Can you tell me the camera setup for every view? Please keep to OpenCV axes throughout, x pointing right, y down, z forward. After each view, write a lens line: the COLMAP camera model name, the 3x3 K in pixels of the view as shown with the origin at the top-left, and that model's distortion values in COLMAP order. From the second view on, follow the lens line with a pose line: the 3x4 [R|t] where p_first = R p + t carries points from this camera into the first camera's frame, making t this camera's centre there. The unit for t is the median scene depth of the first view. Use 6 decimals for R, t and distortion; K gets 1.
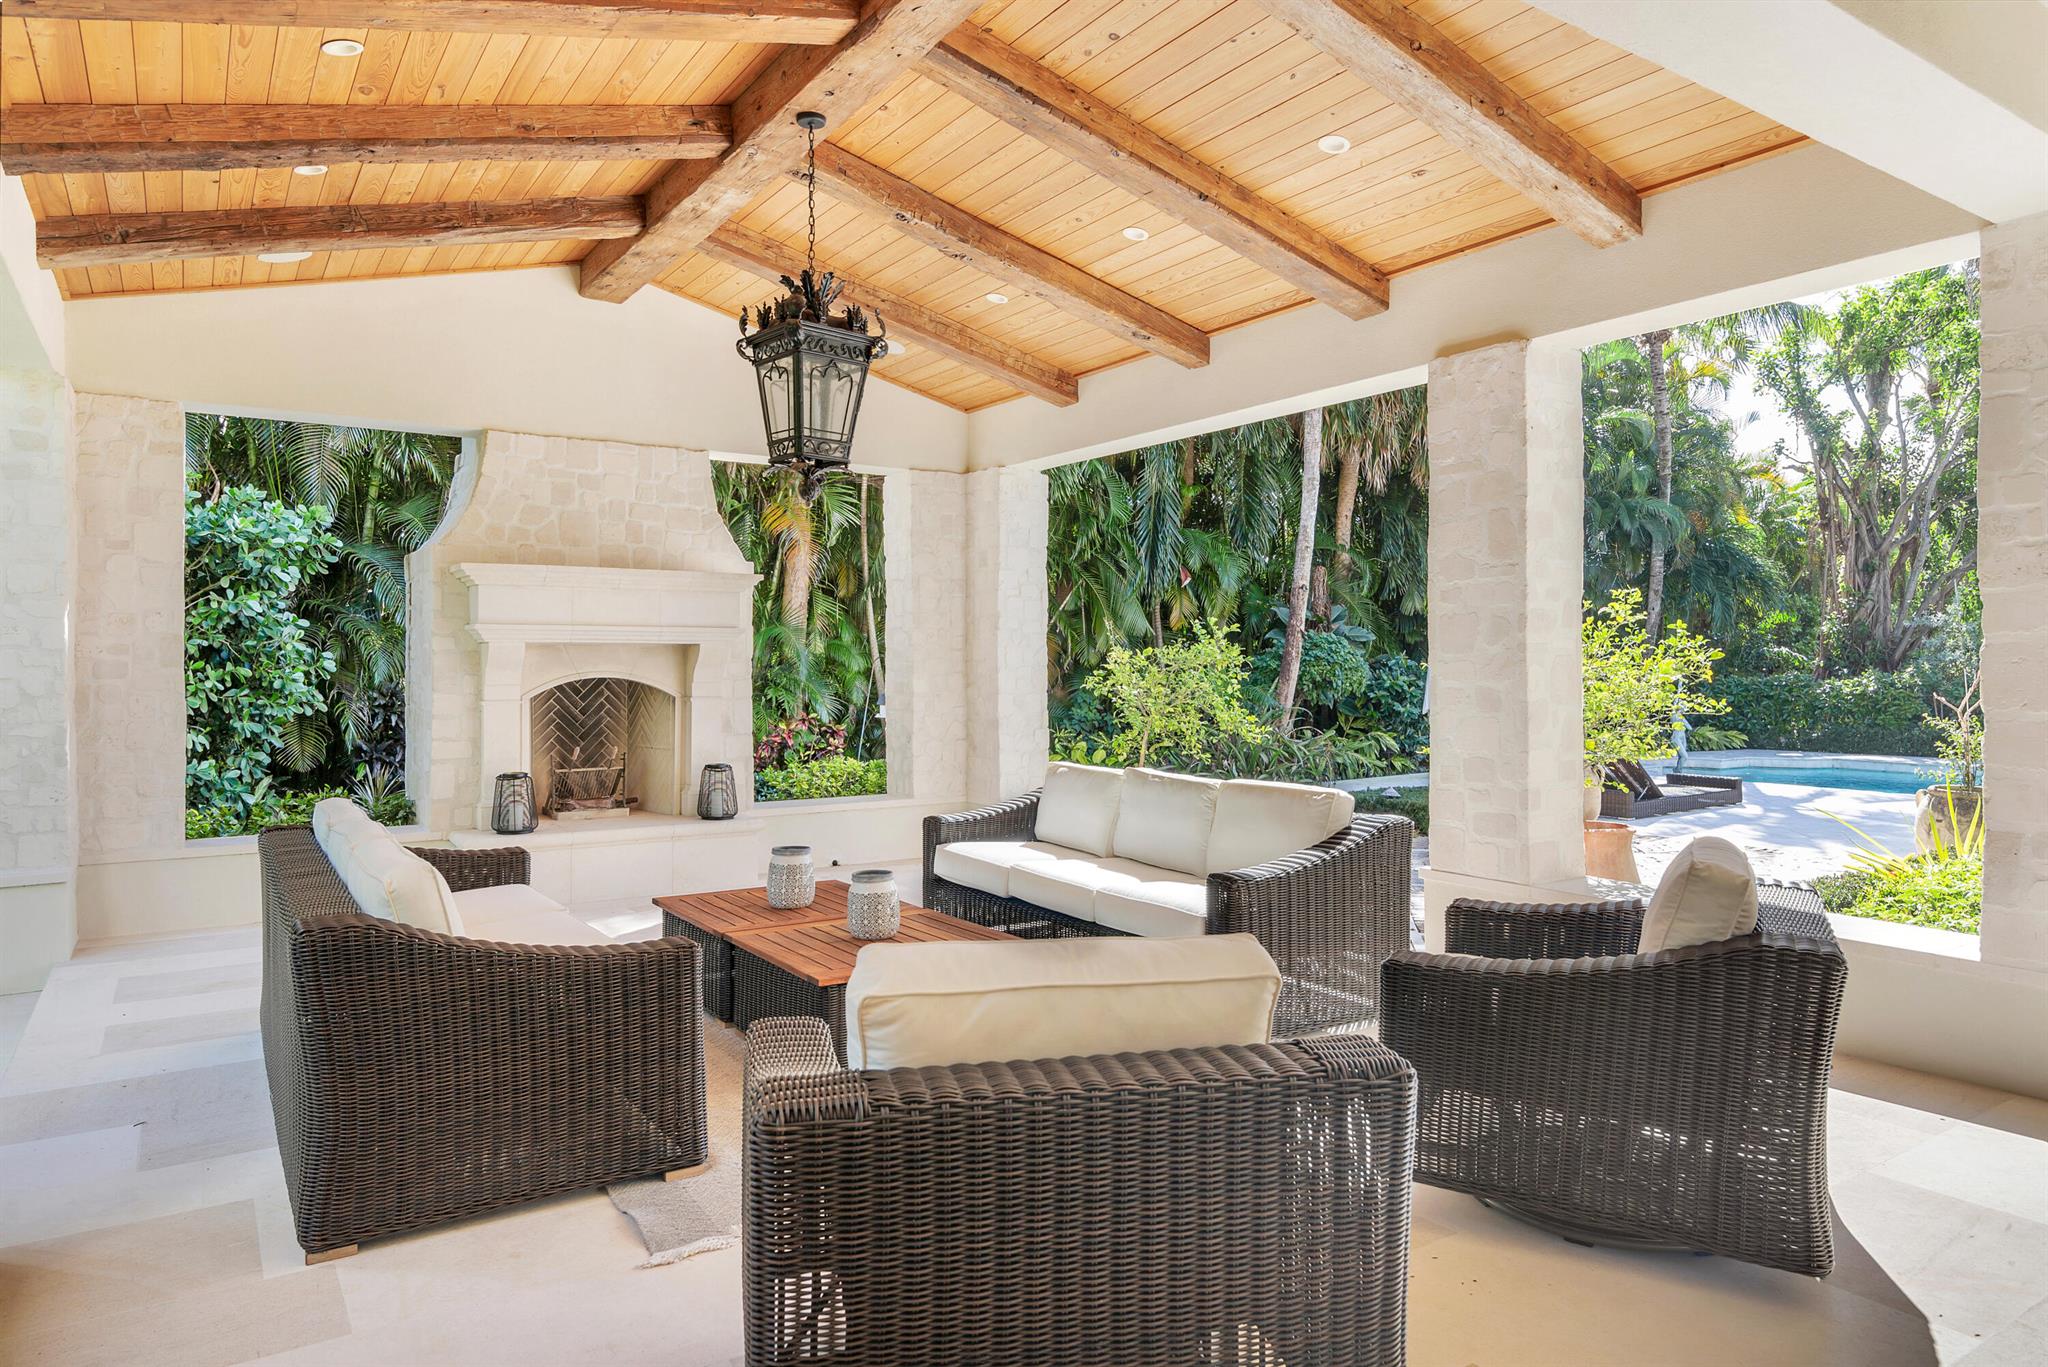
lens RADIAL K [[1267.1, 0, 1024.0], [0, 1267.1, 683.5], [0, 0, 1]] dist [0.002043, -0.000168]
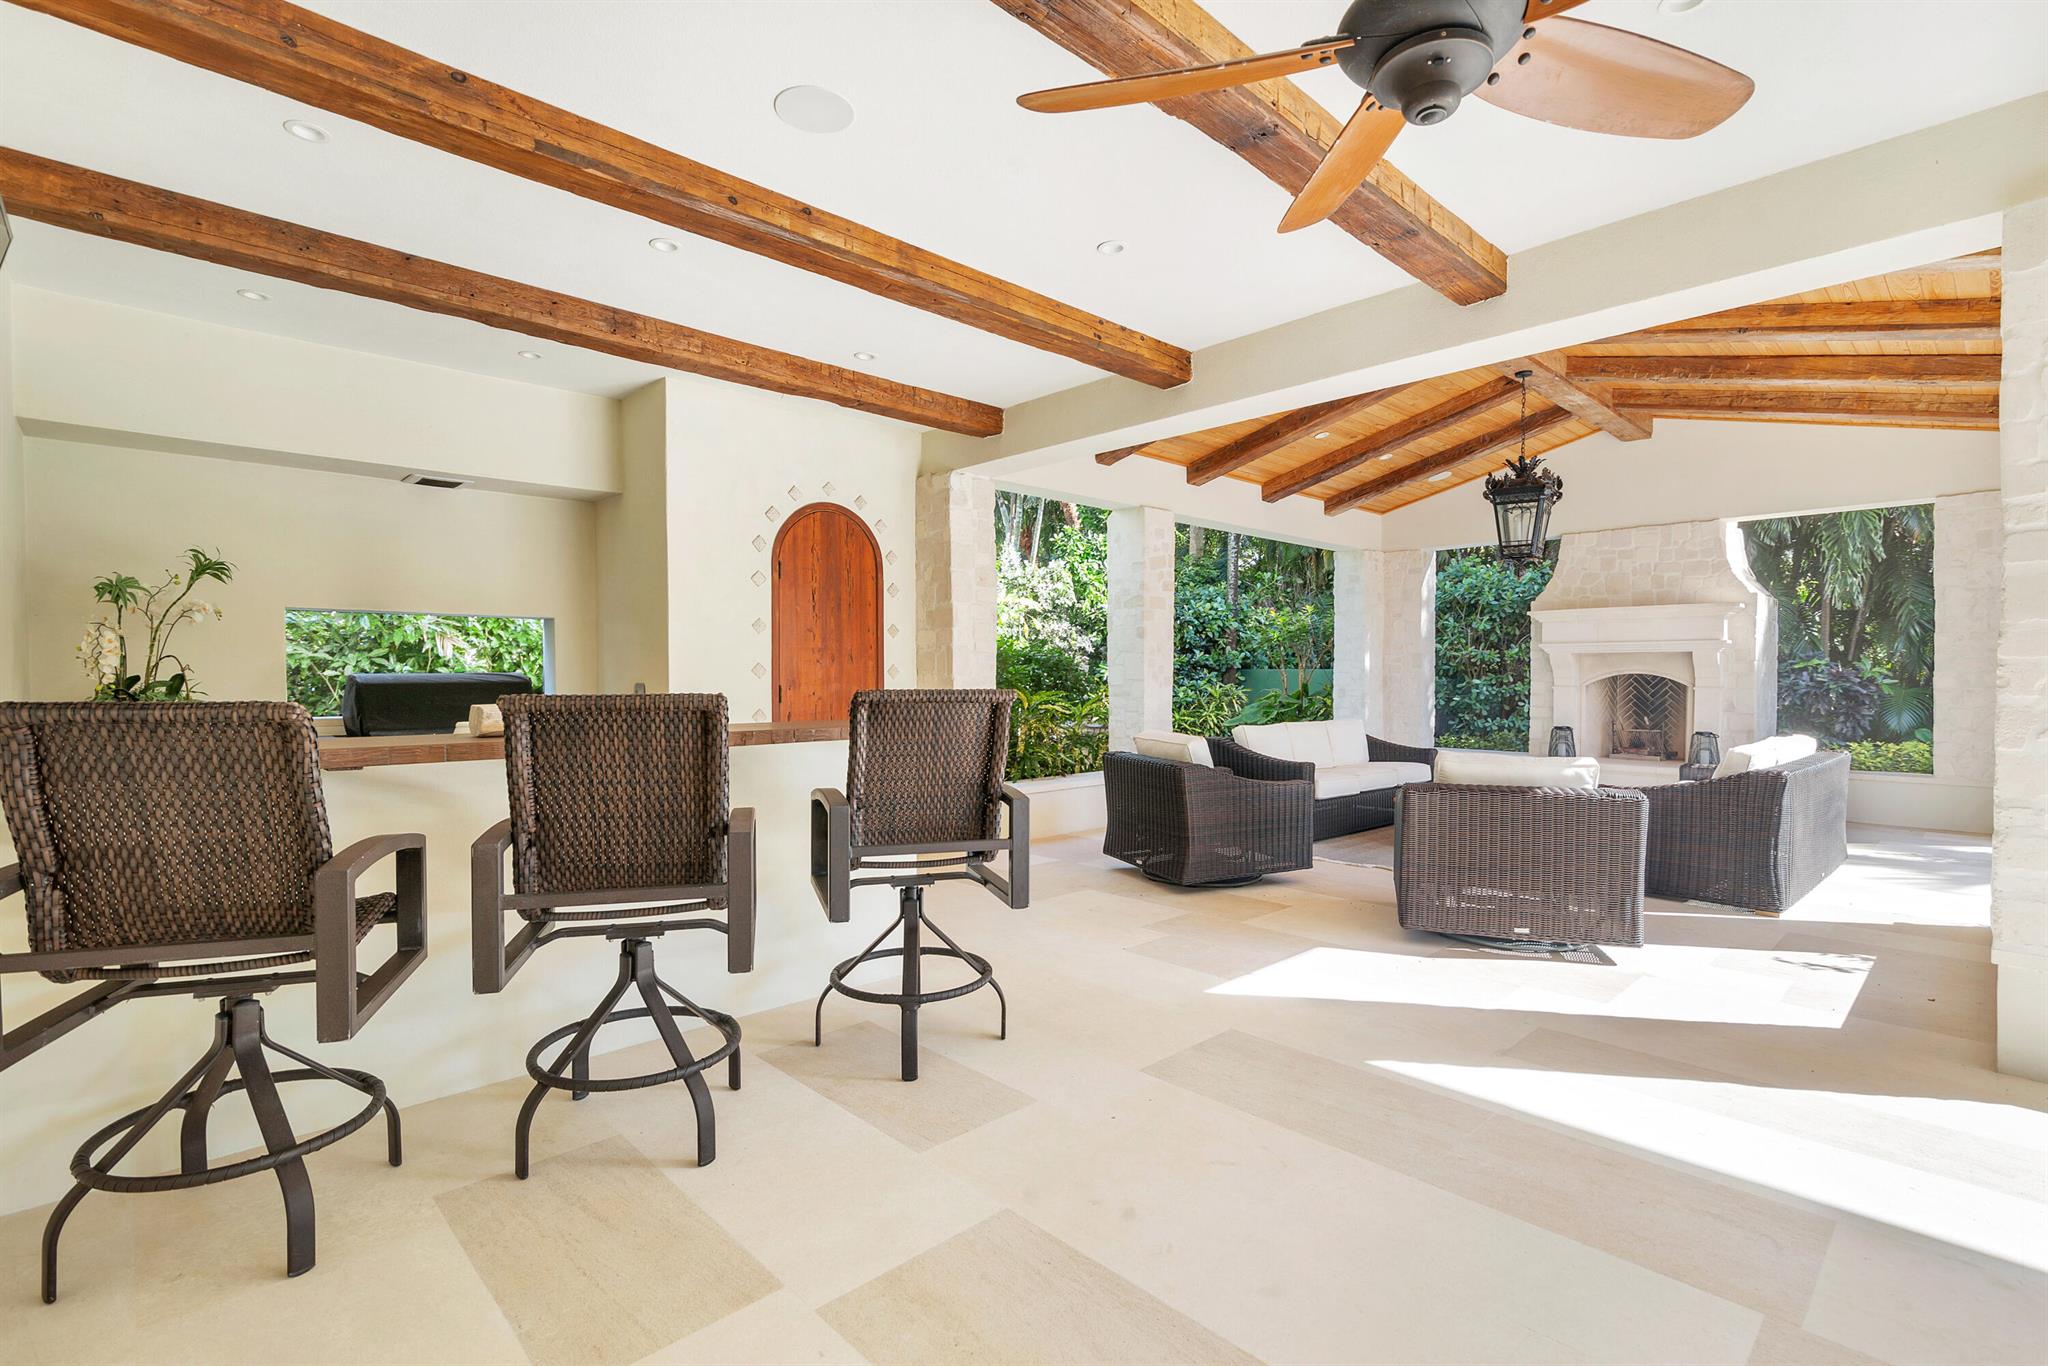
lens RADIAL K [[940.5, 0, 1017.0], [0, 940.5, 679.7], [0, 0, 1]] dist [-0.000124, -0.000285]
pose [[0.166063, 0.009308, -0.986071, 0.716519], [-0.010531, 0.999915, 0.007666, 0.002560], [0.986059, 0.009111, 0.166147, 0.018942]]
